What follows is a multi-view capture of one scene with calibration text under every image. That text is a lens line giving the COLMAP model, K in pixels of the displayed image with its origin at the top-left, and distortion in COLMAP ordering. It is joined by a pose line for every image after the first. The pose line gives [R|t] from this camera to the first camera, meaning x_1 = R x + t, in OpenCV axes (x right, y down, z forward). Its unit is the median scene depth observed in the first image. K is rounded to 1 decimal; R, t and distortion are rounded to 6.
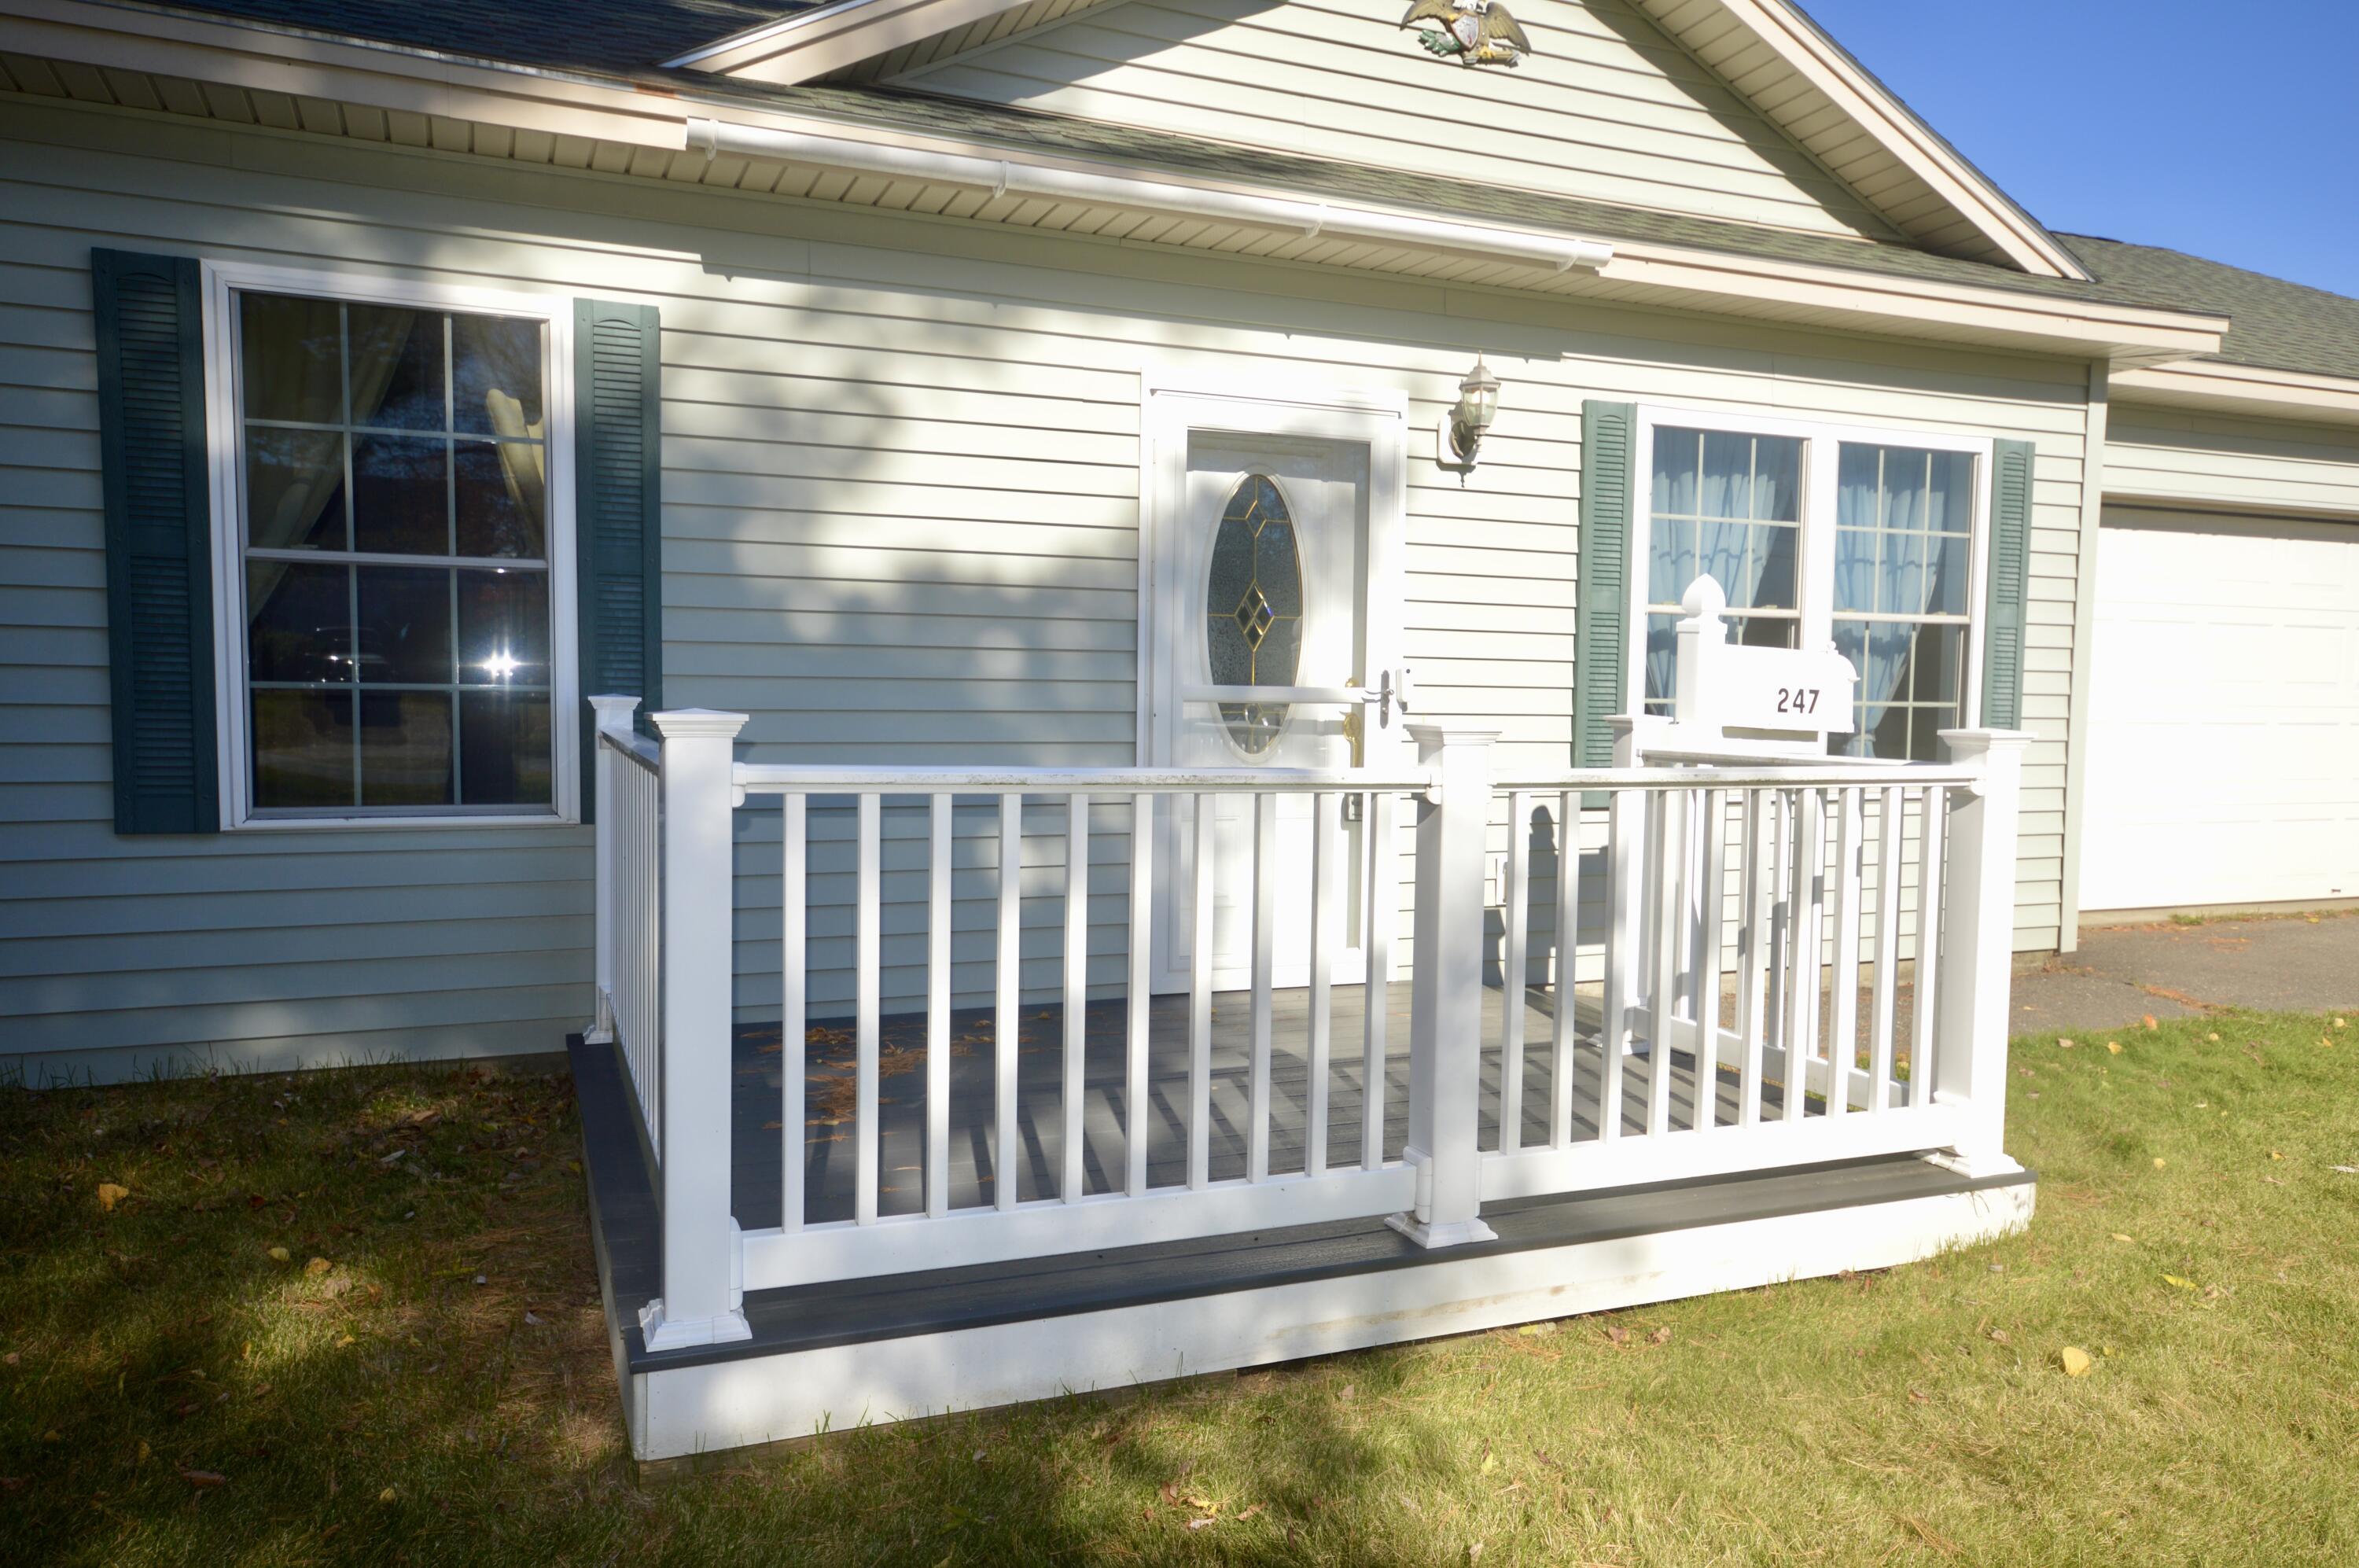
lens RADIAL K [[1606.6, 0, 1178.6], [0, 1606.6, 817.8], [0, 0, 1]] dist [0.000015, 0.001082]
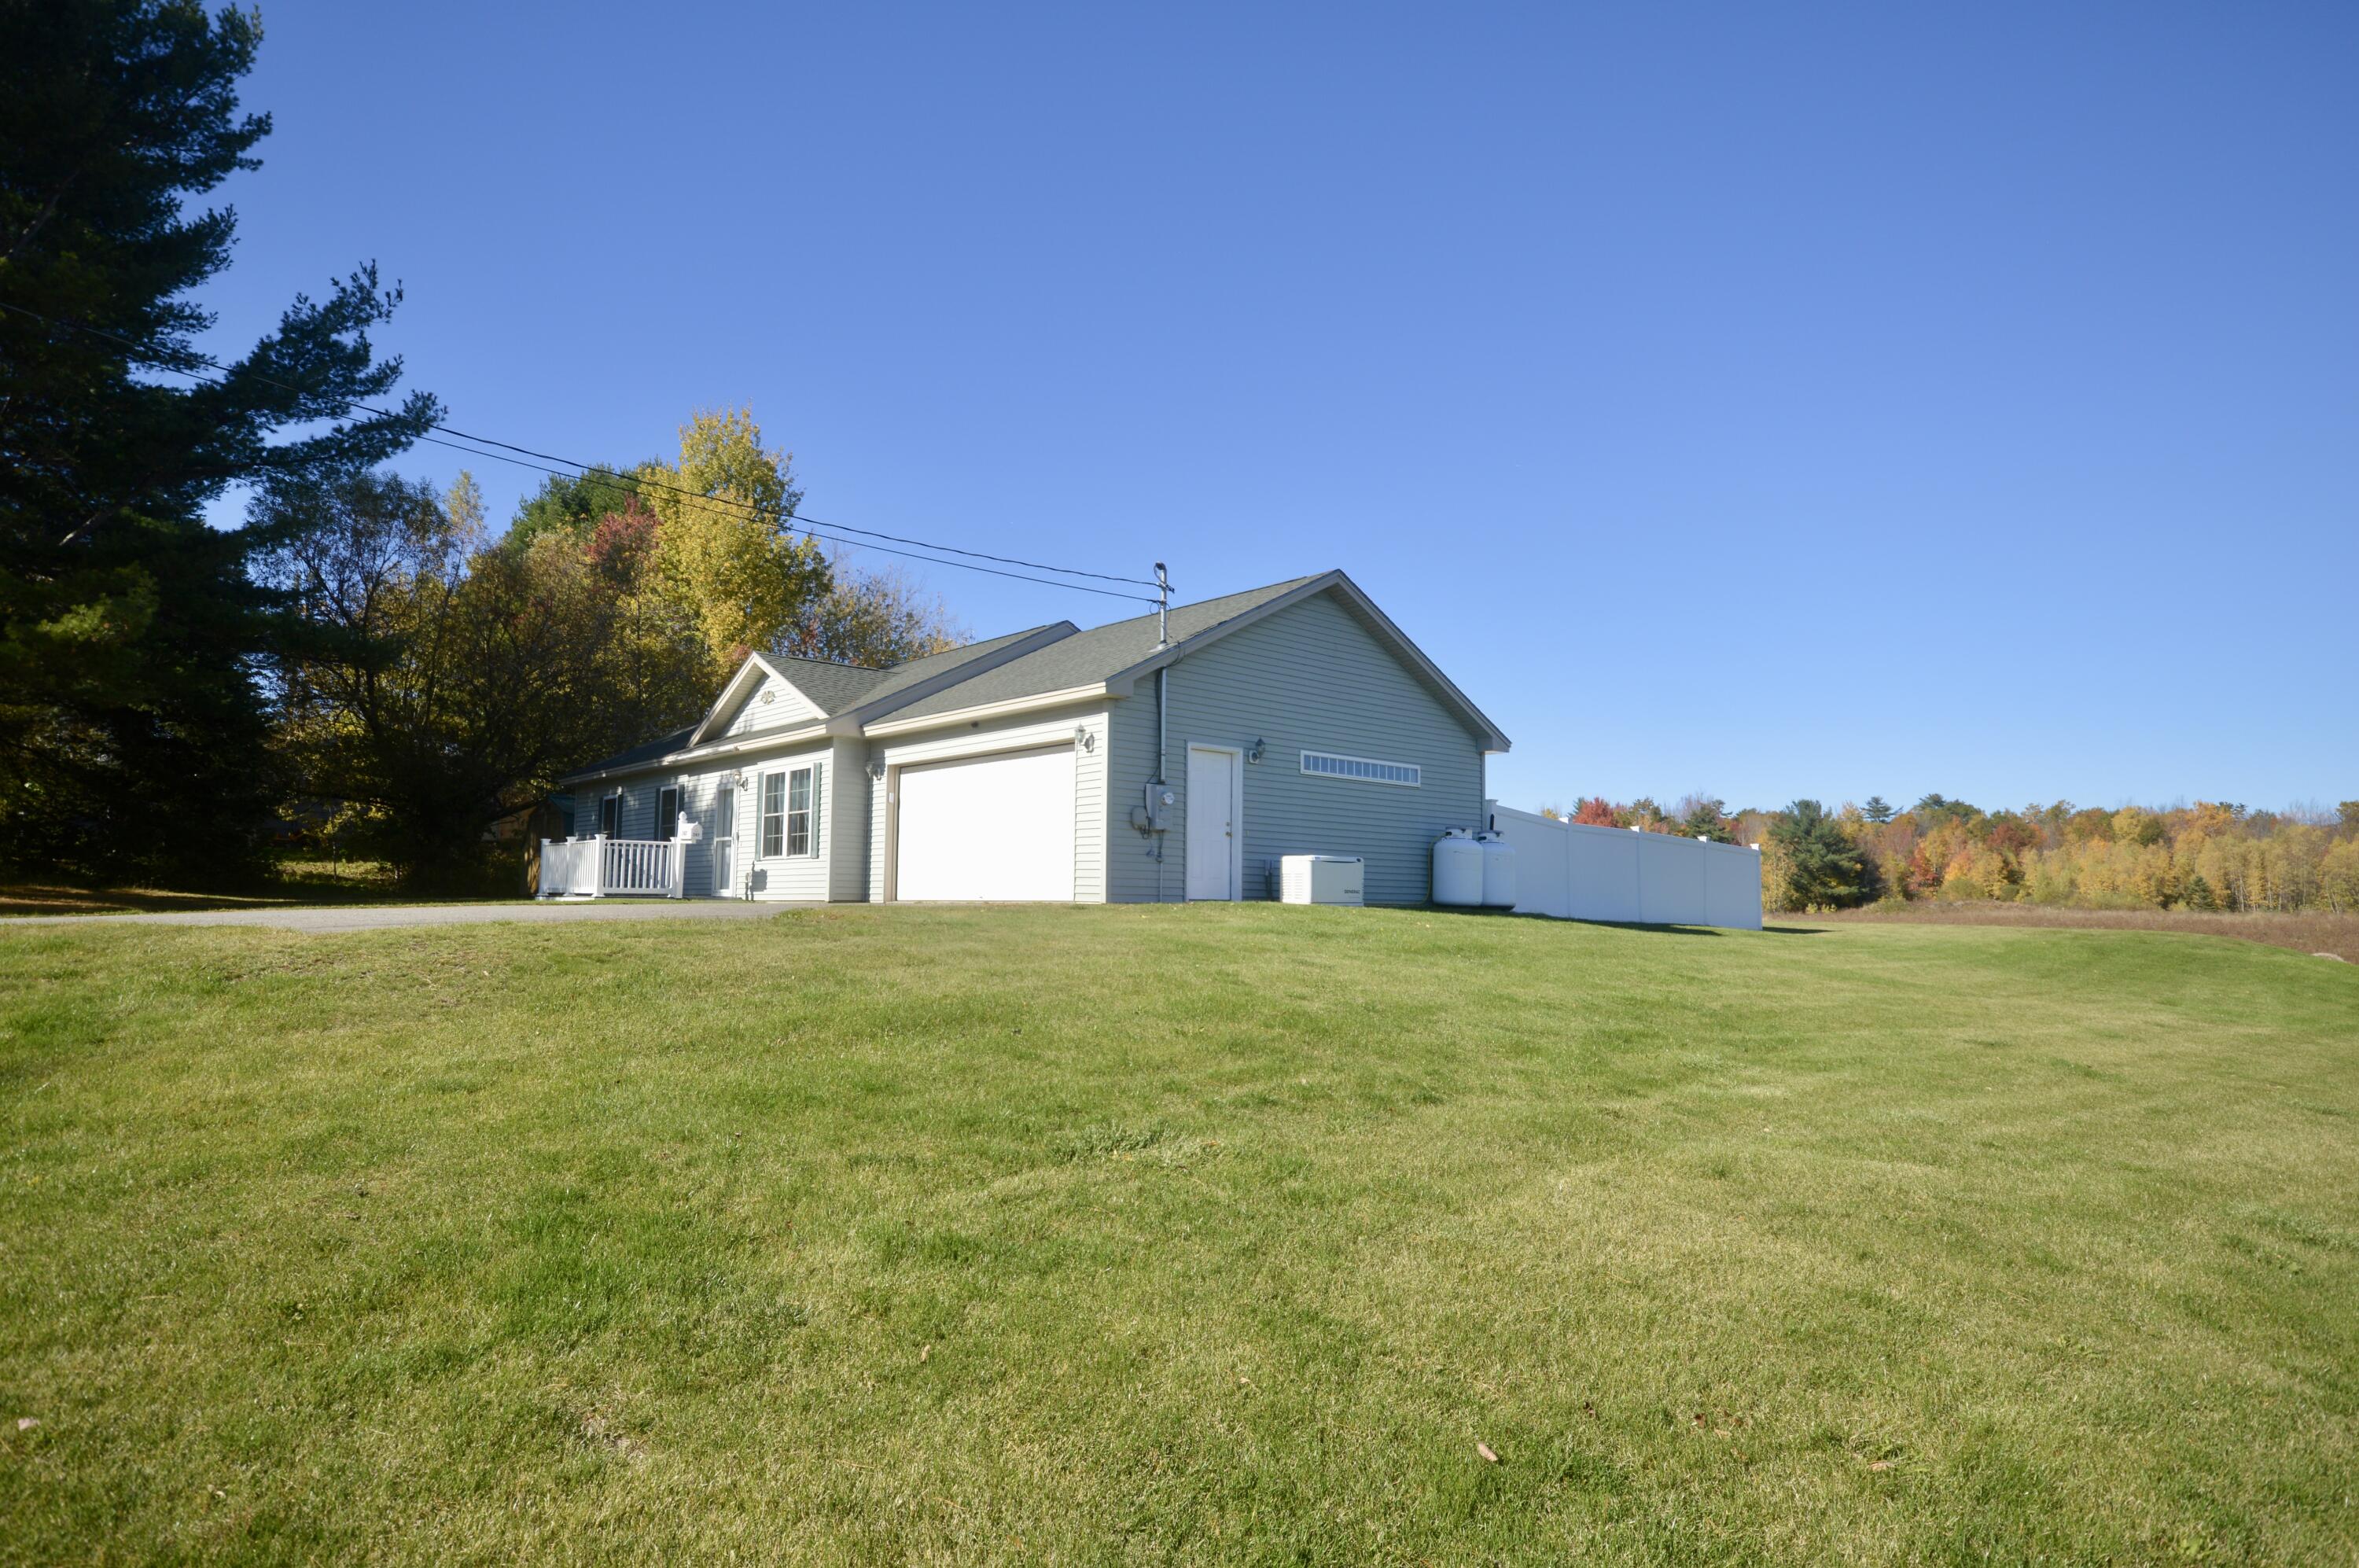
lens RADIAL K [[1469.5, 0, 1180.0], [0, 1469.5, 811.3], [0, 0, 1]] dist [0.032520, 0.001060]
pose [[0.315984, -0.082011, -0.945213, 4.653917], [-0.080561, 0.990340, -0.112858, 0.233491], [0.945338, 0.111809, 0.306325, 0.861576]]
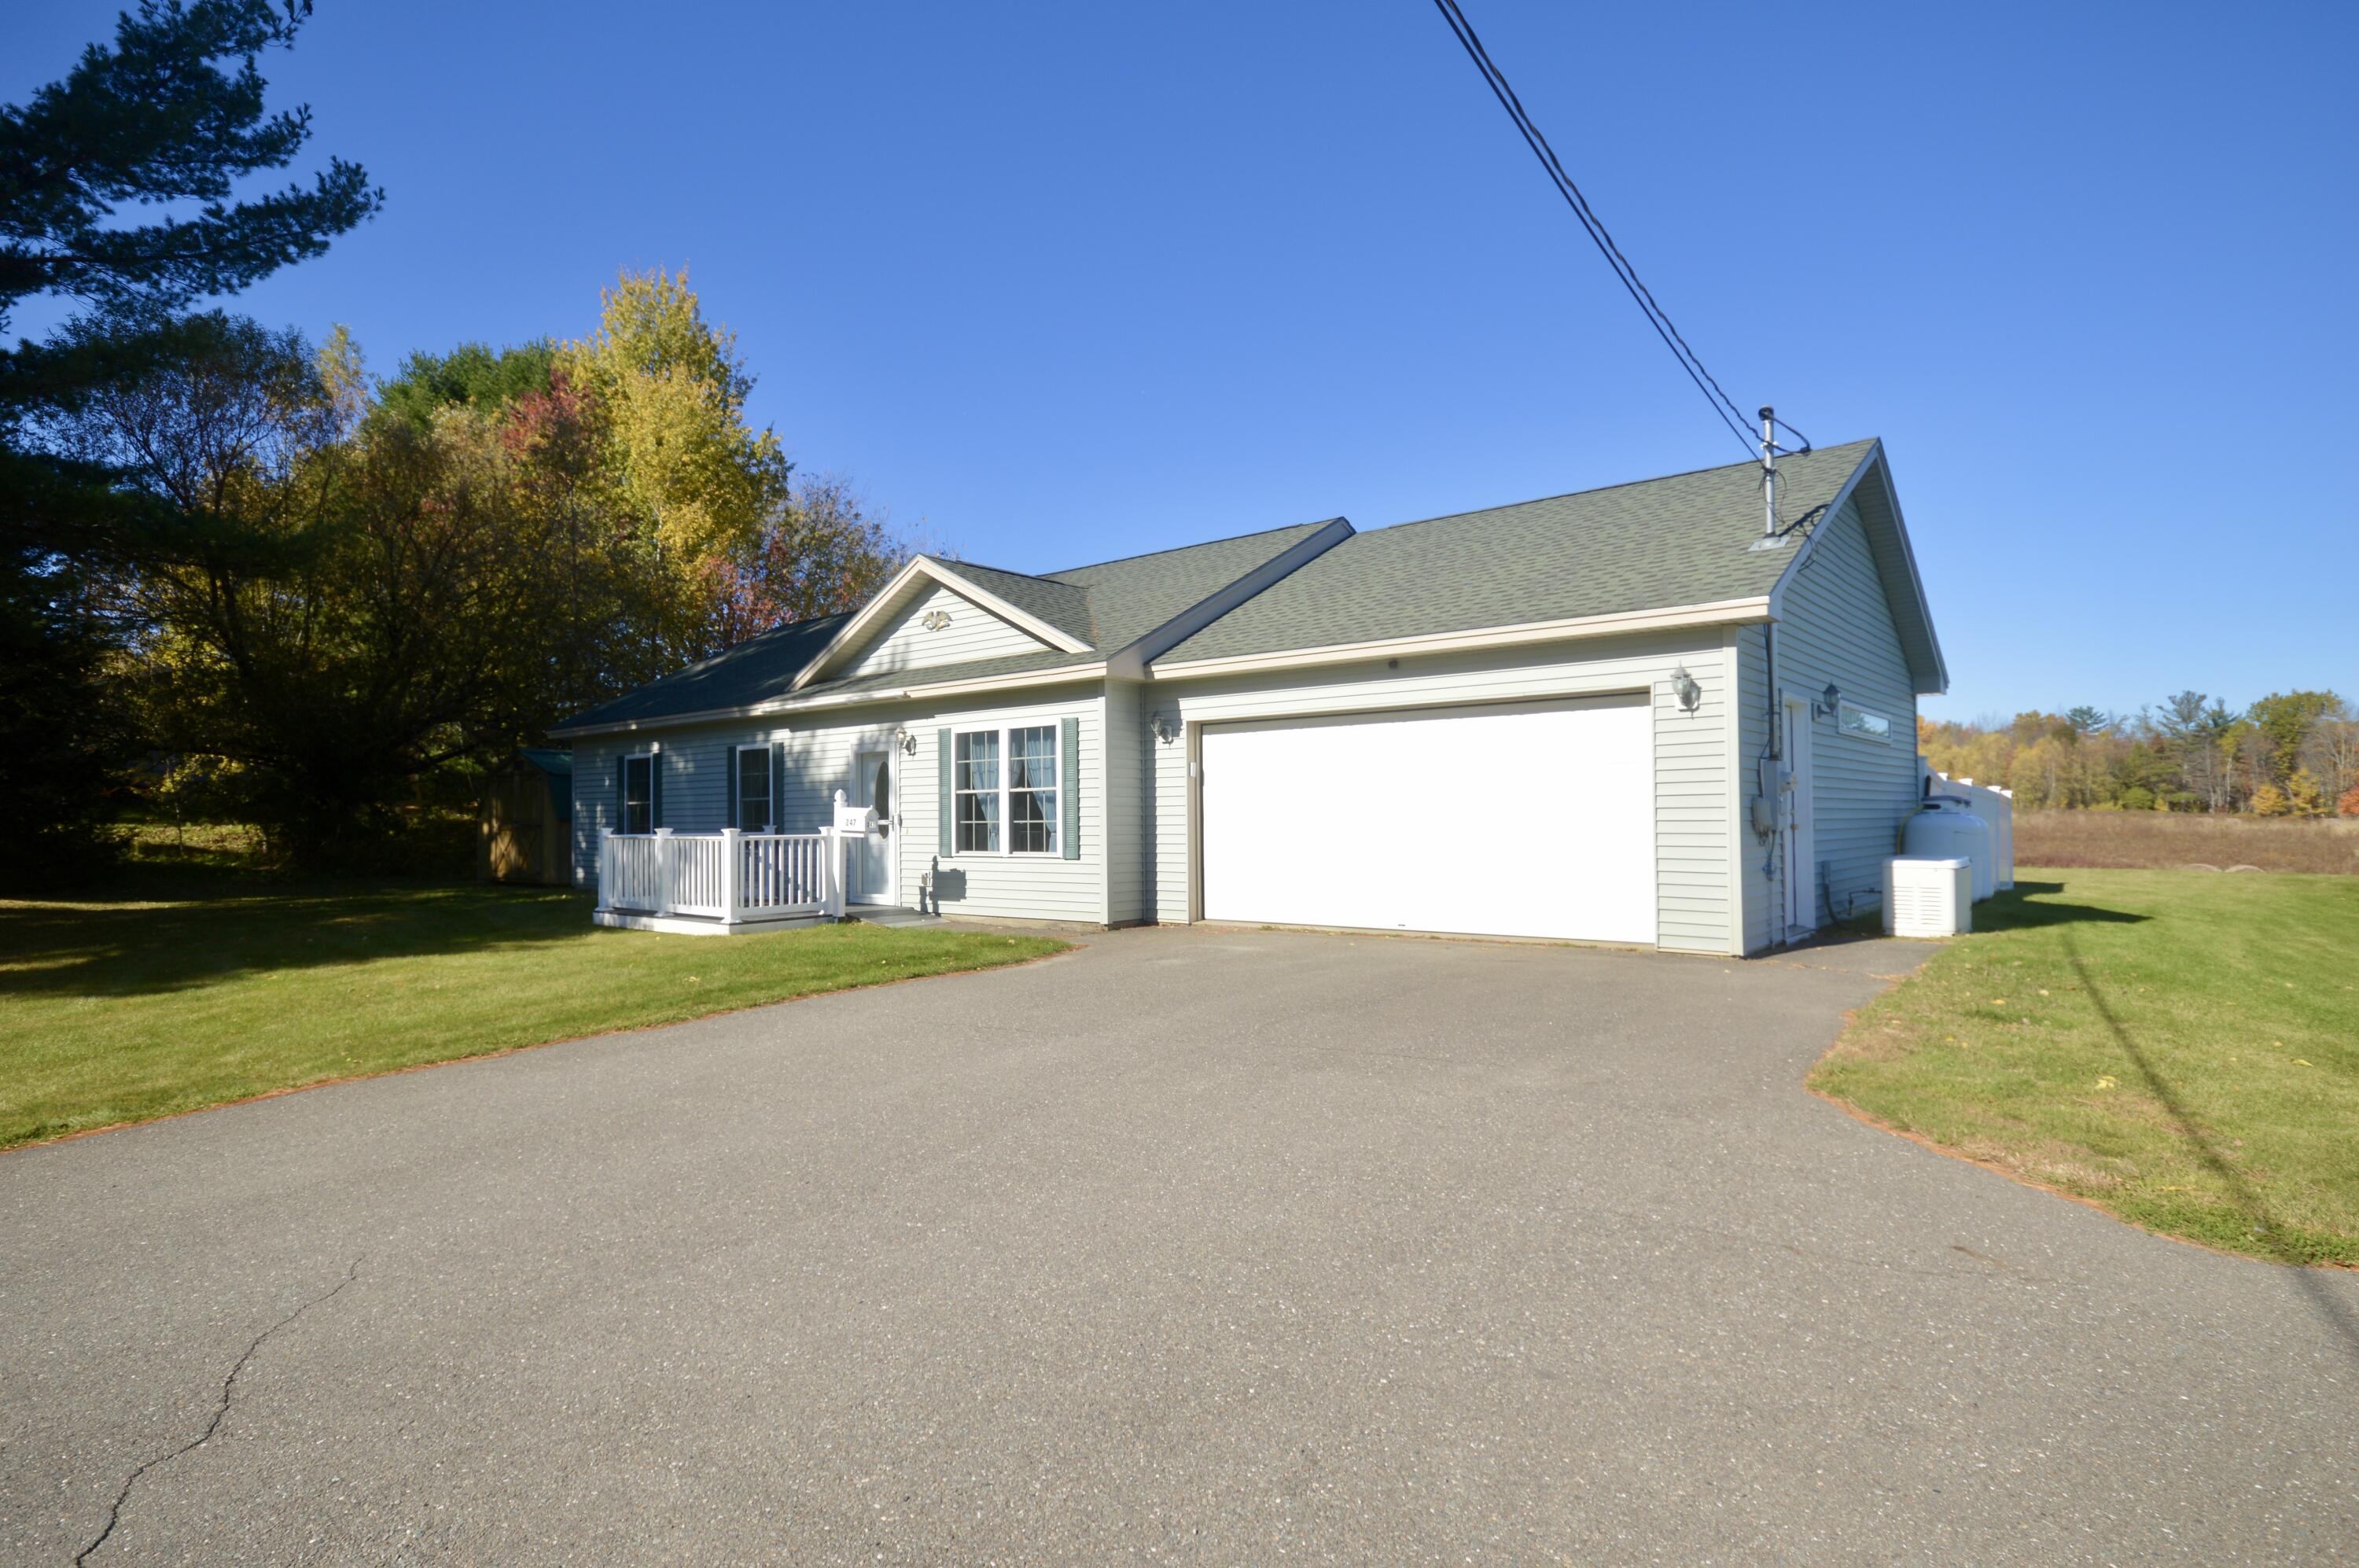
lens RADIAL K [[1293.1, 0, 1179.2], [0, 1293.1, 811.9], [0, 0, 1]] dist [0.023807, -0.015231]
pose [[0.478799, -0.026544, -0.877523, 2.766971], [-0.049286, 0.997154, -0.057055, 0.030394], [0.876540, 0.070567, 0.476128, 0.197567]]
